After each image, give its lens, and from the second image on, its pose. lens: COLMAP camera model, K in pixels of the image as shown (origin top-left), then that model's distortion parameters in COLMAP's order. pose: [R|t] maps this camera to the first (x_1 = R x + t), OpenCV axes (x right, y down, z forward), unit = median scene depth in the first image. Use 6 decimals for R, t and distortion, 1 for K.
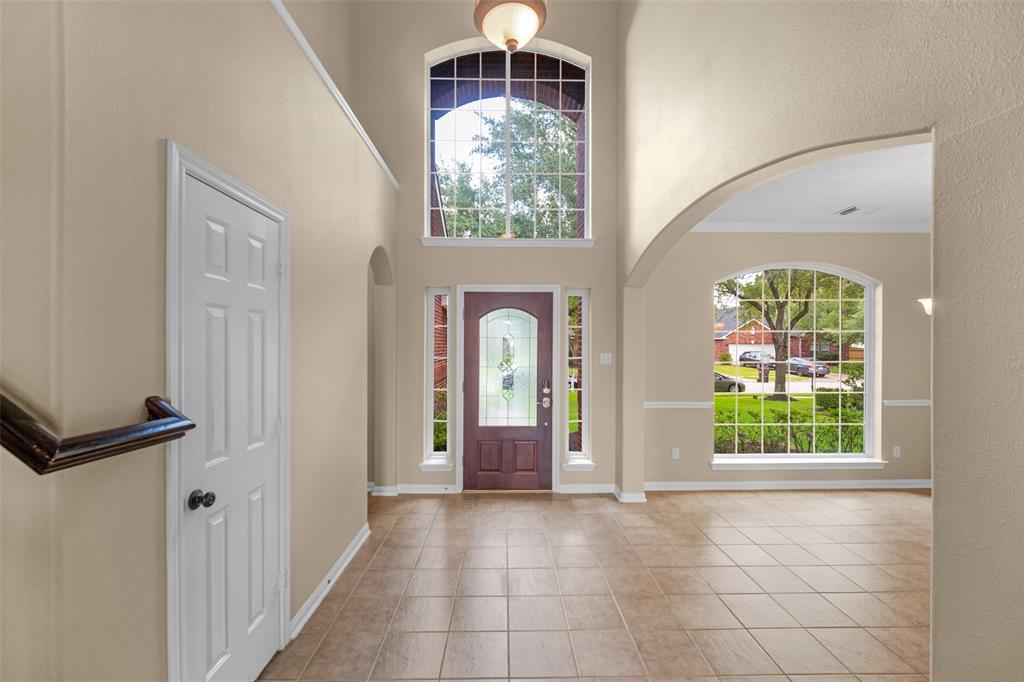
lens RADIAL K [[423.6, 0, 508.7], [0, 423.6, 347.3], [0, 0, 1]] dist [0.000378, 0.001745]
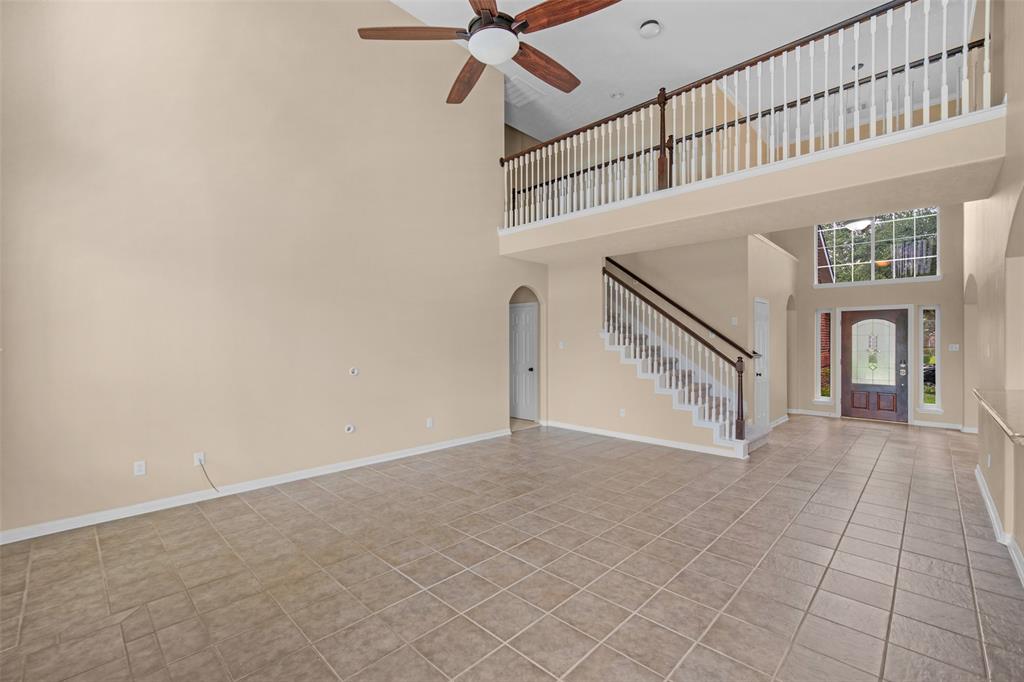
lens RADIAL K [[423.6, 0, 495.6], [0, 423.6, 335.4], [0, 0, 1]] dist [0.000378, 0.001745]
pose [[0.697555, -0.010422, -0.716455, 0.172298], [-0.003567, 0.999831, -0.018017, 0.016125], [0.716522, 0.015123, 0.697401, -1.405038]]
